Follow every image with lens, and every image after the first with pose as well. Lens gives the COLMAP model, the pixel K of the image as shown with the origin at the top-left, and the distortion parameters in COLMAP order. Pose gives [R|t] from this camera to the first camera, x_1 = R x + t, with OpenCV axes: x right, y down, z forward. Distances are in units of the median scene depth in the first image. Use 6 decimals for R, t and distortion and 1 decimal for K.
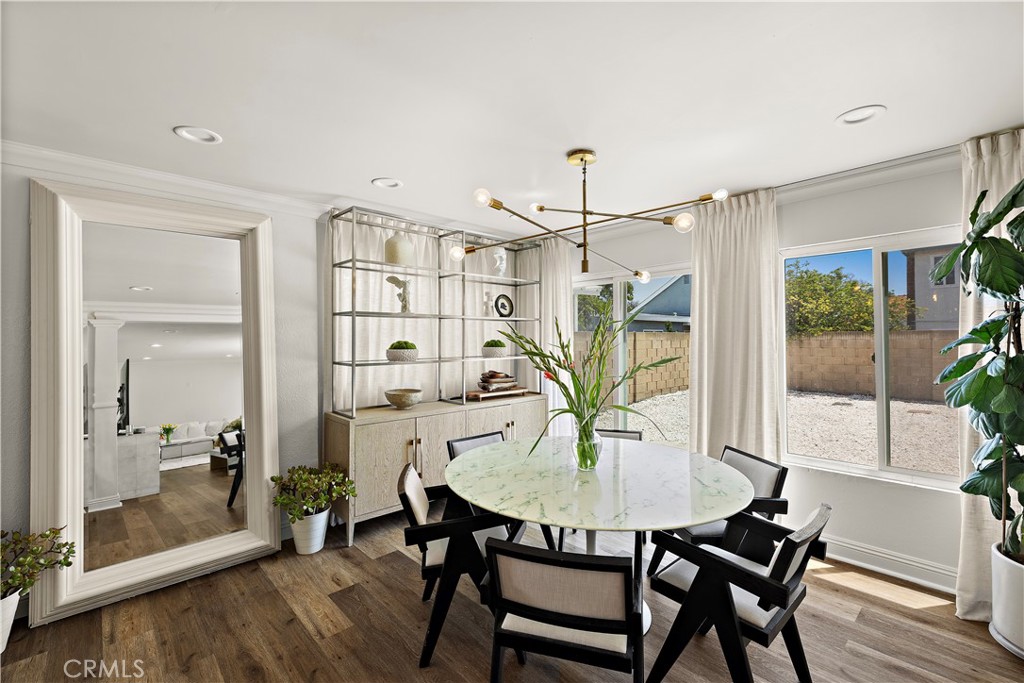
lens RADIAL K [[444.9, 0, 509.0], [0, 444.9, 336.9], [0, 0, 1]] dist [0.003912, 0.000717]
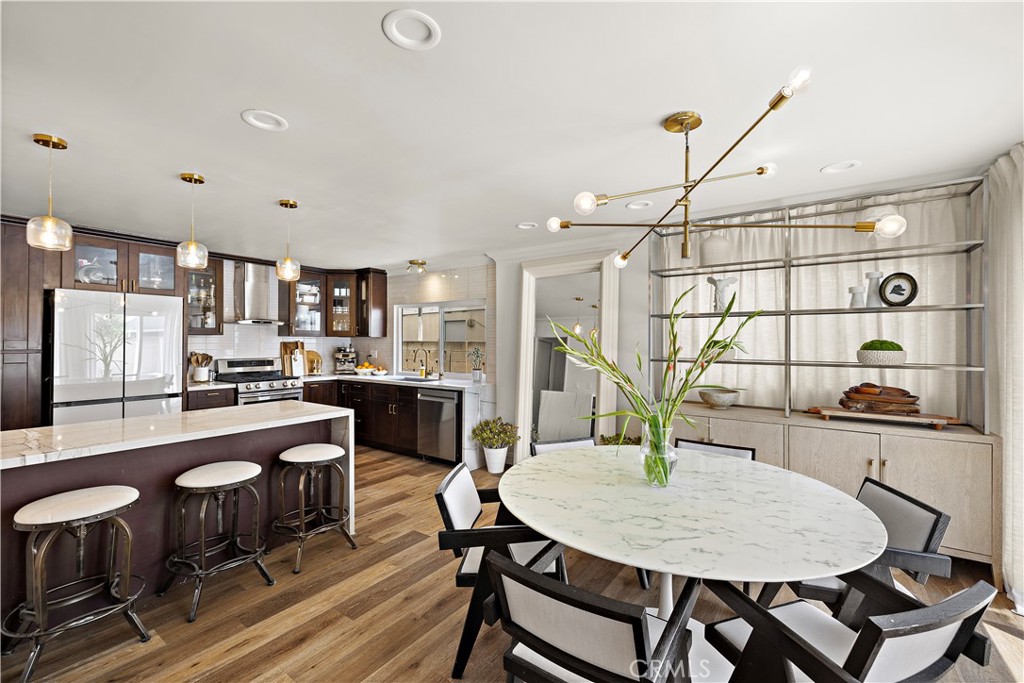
lens RADIAL K [[431.6, 0, 510.5], [0, 431.6, 337.8], [0, 0, 1]] dist [0.000995, 0.000062]
pose [[0.198772, -0.001579, -0.980045, 0.653495], [0.000893, 0.999999, -0.001430, 0.004768], [0.980045, -0.000591, 0.198773, 0.374824]]
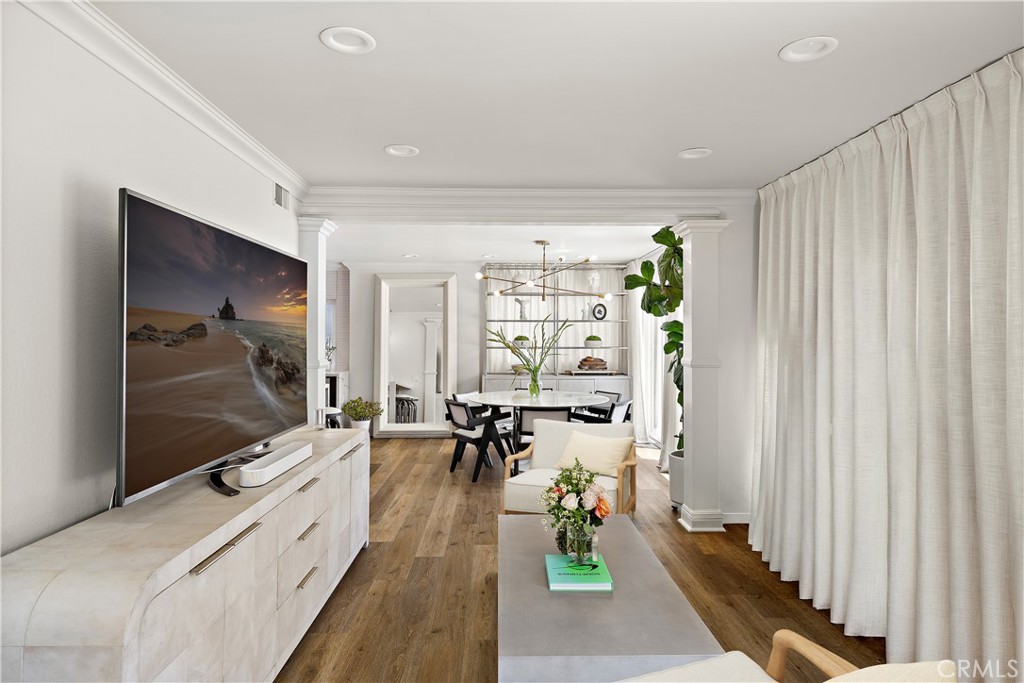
lens RADIAL K [[570.9, 0, 512.0], [0, 570.9, 341.5], [0, 0, 1]] dist [-0.000946, -0.000032]
pose [[0.753038, 0.009469, -0.657909, 1.255006], [-0.002469, 0.999930, 0.011566, 0.007043], [0.657973, -0.007085, 0.753008, -0.725177]]
